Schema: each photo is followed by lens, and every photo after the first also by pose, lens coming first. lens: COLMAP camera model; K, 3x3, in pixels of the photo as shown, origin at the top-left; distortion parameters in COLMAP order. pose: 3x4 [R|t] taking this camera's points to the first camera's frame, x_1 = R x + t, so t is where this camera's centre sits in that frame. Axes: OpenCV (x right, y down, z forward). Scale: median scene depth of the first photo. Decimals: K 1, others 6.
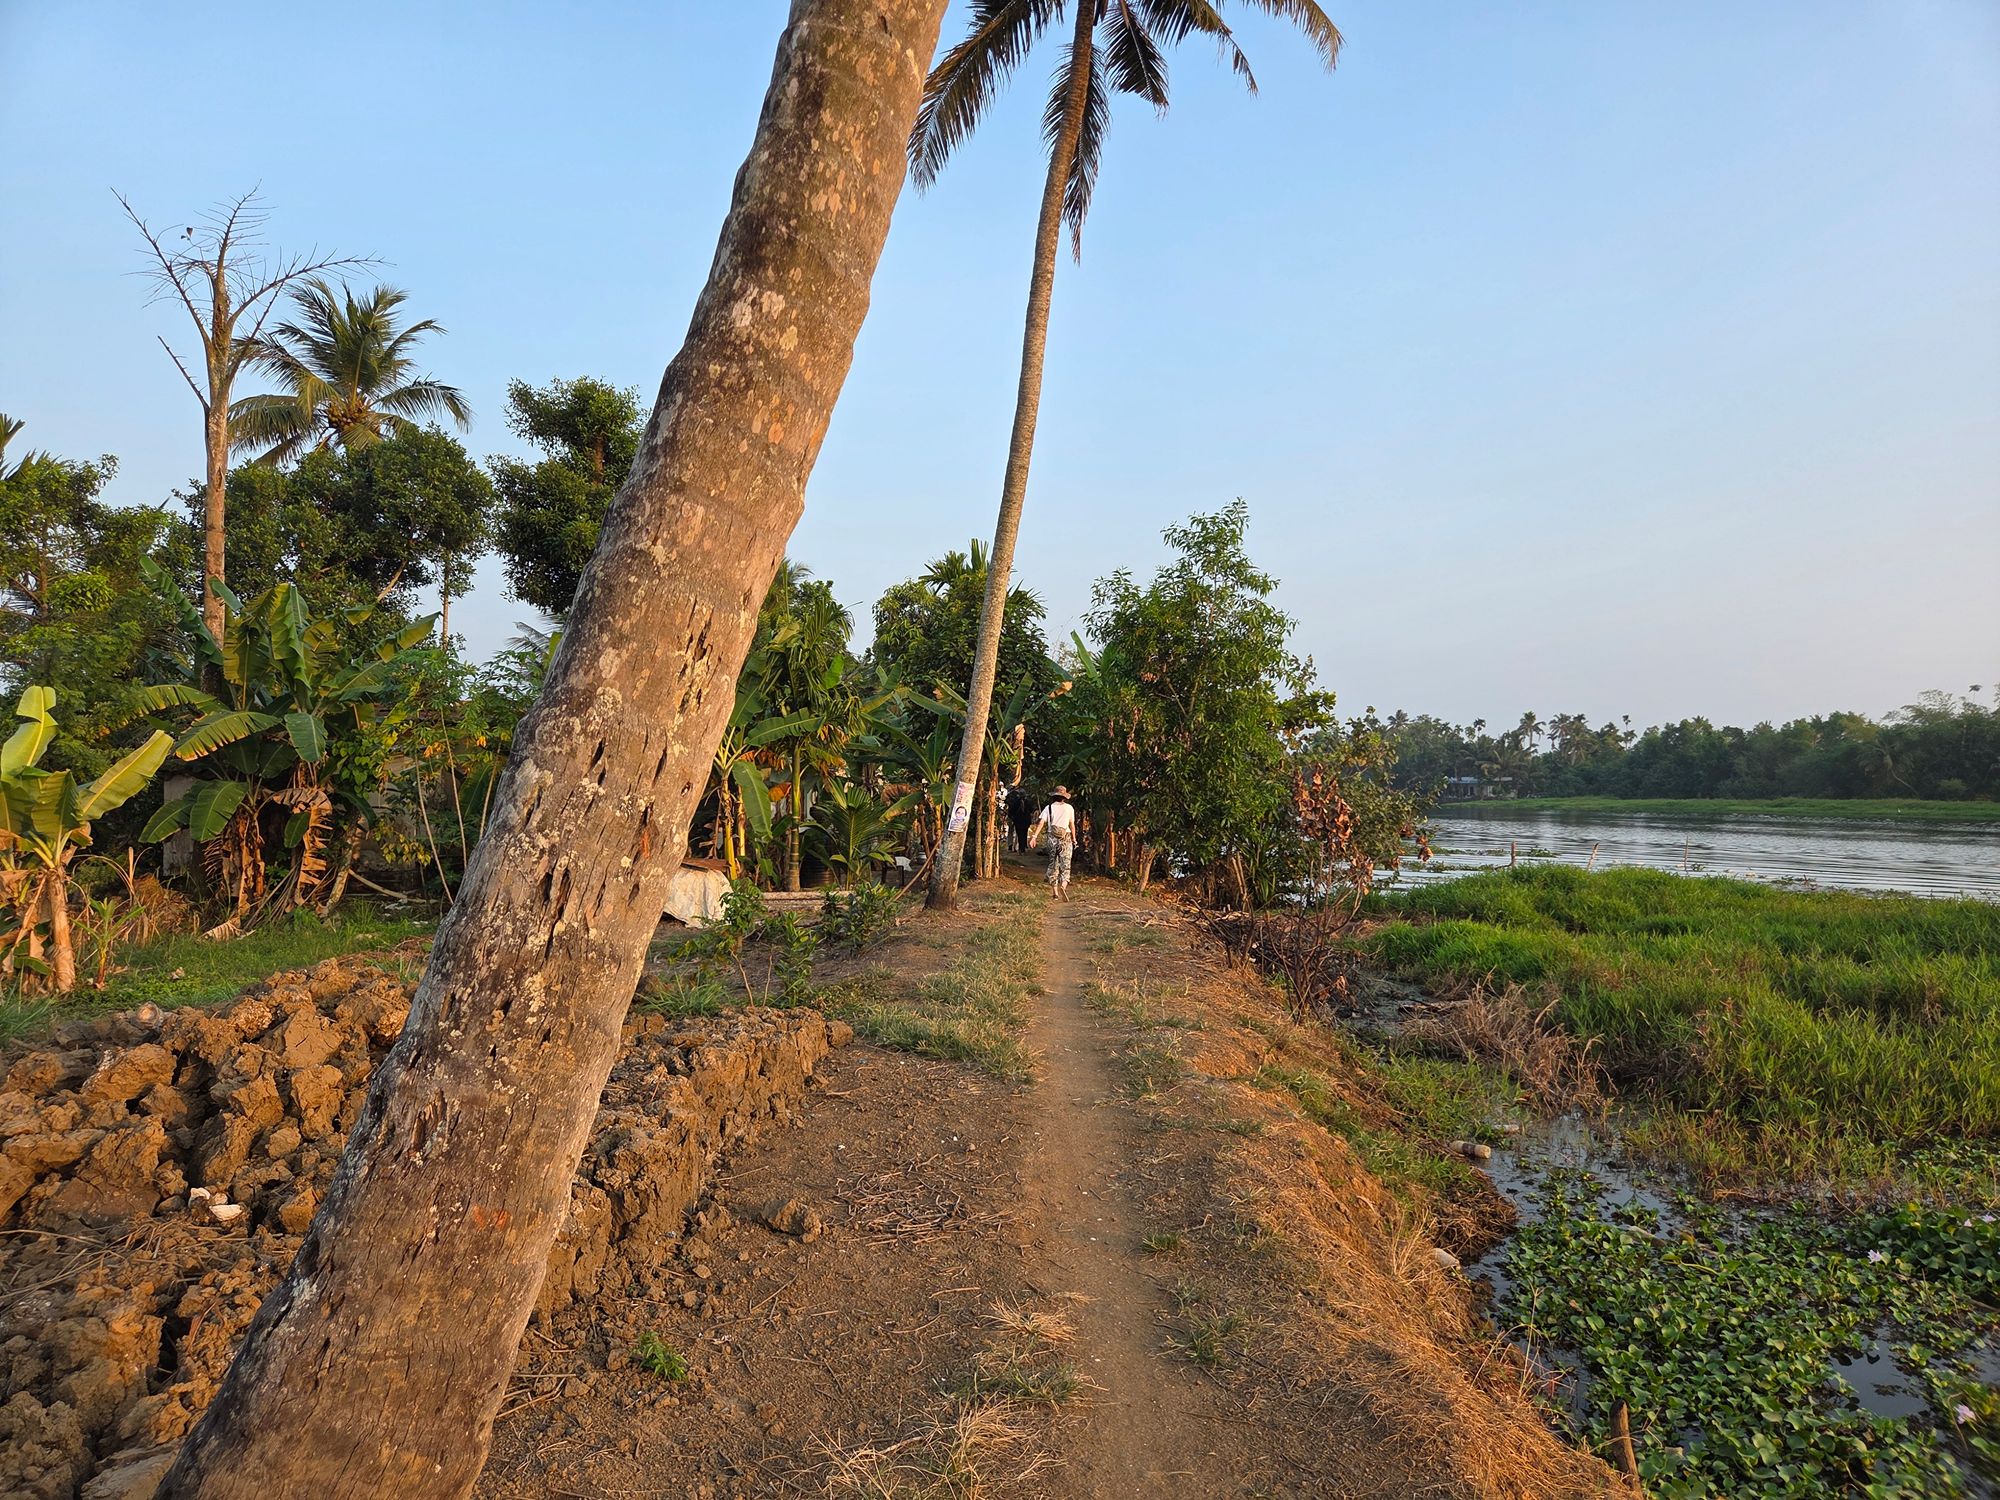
lens RADIAL K [[1392.7, 0, 1001.7], [0, 1392.7, 735.2], [0, 0, 1]] dist [0.063430, -0.058515]
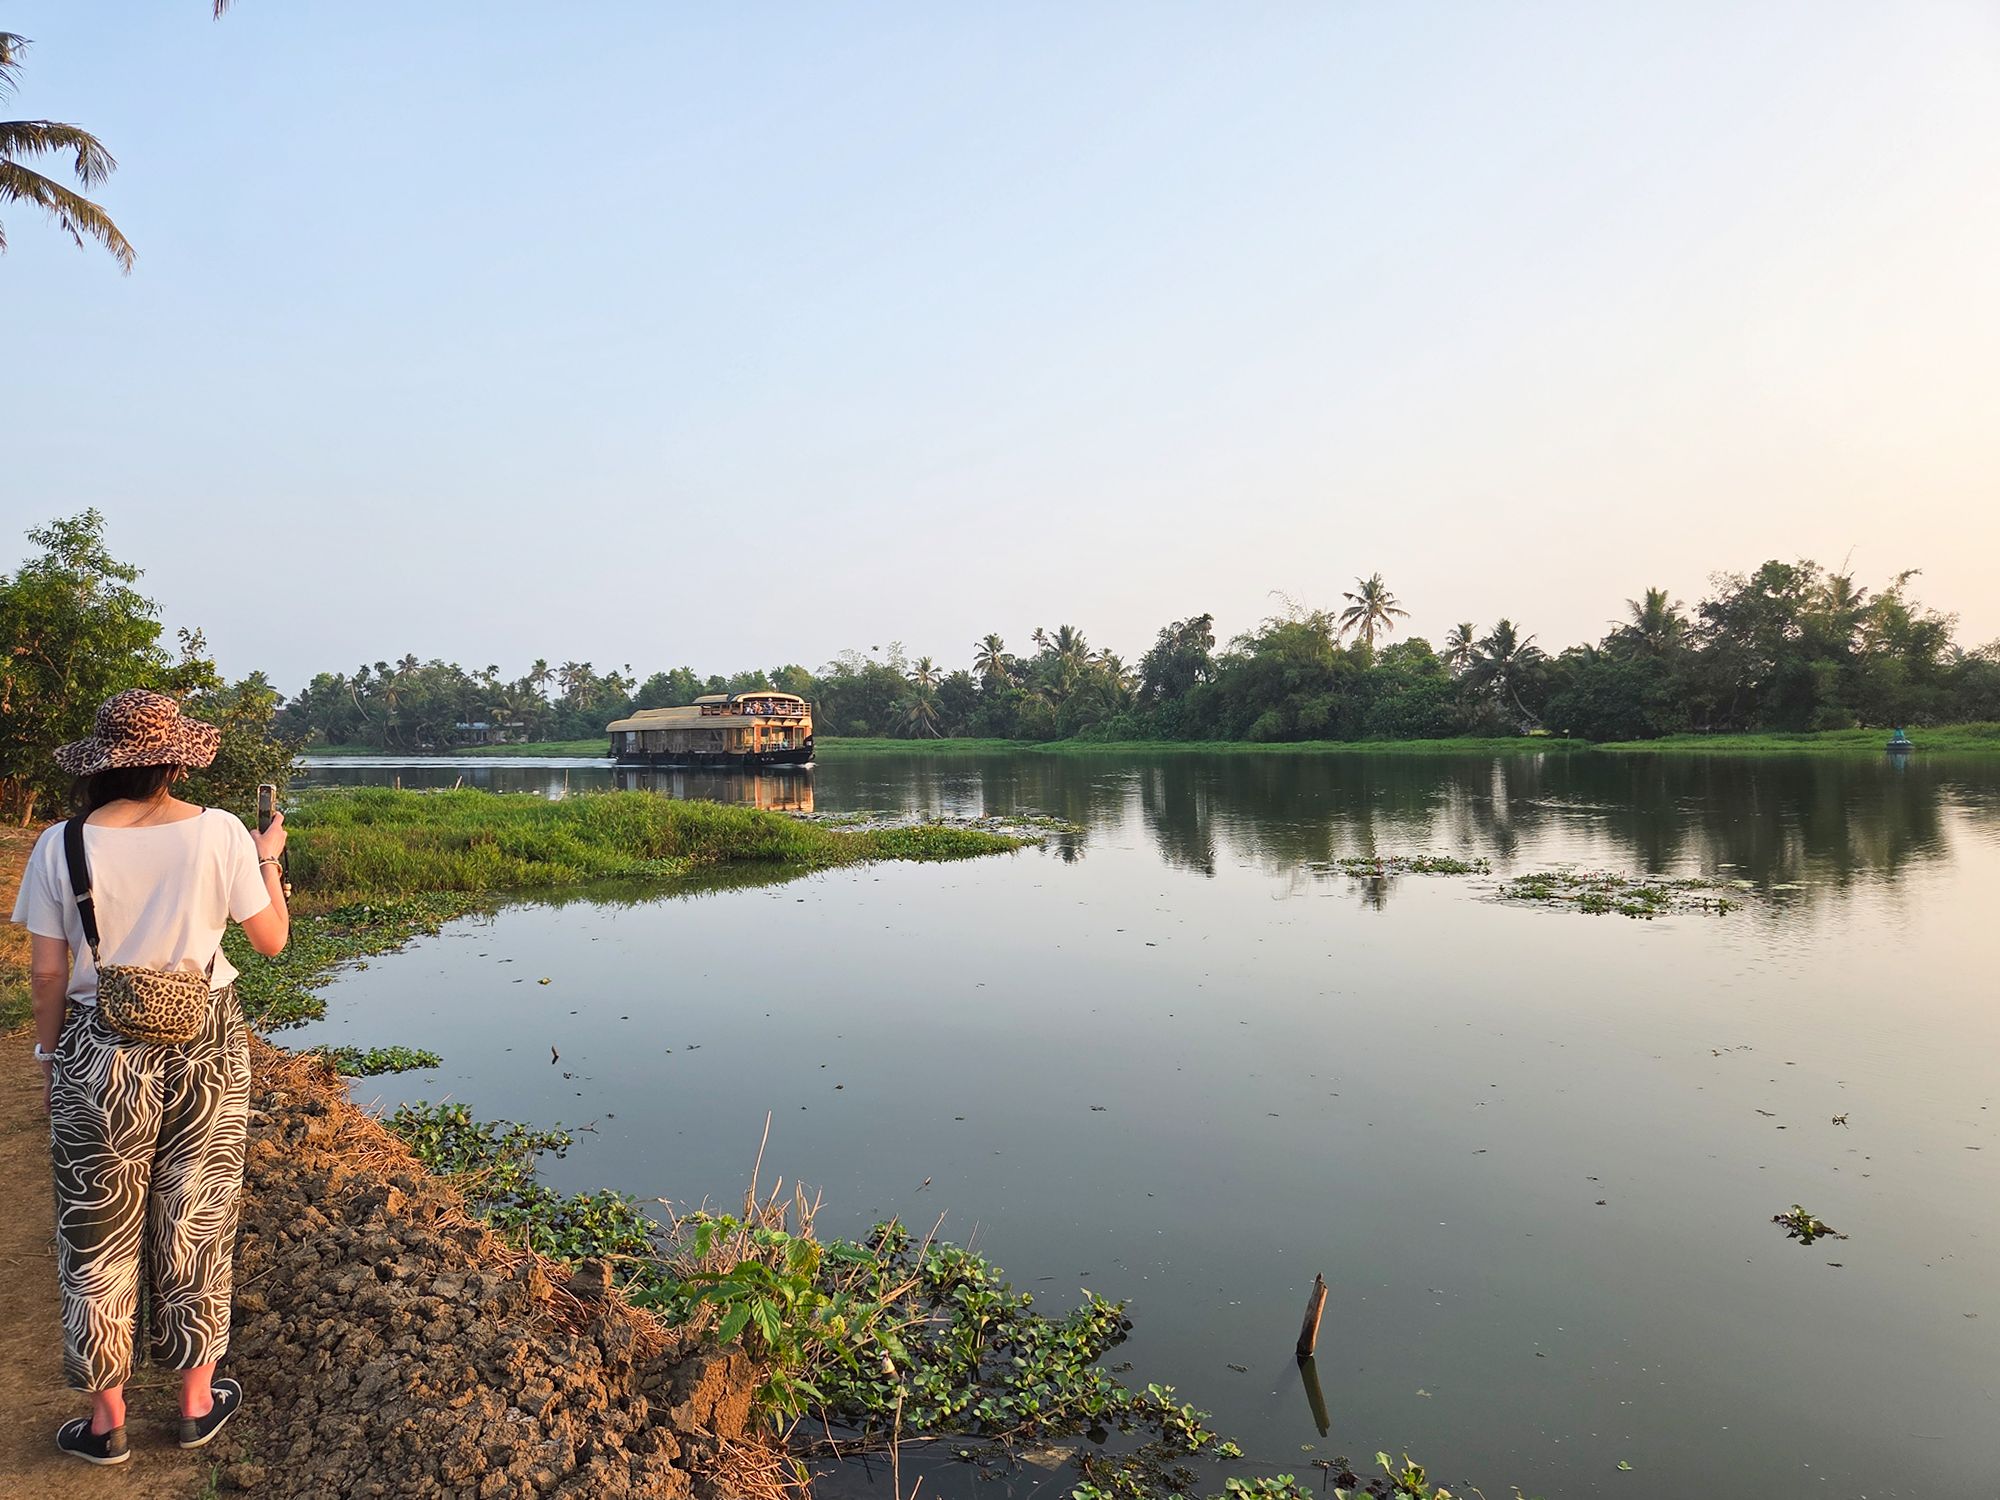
lens RADIAL K [[1375.3, 0, 983.0], [0, 1375.3, 757.8], [0, 0, 1]] dist [0.062428, -0.056055]
pose [[0.785474, -0.026329, 0.618334, 0.004982], [-0.007963, 0.998582, 0.052636, -0.008656], [-0.618843, -0.046268, 0.784151, -0.208441]]
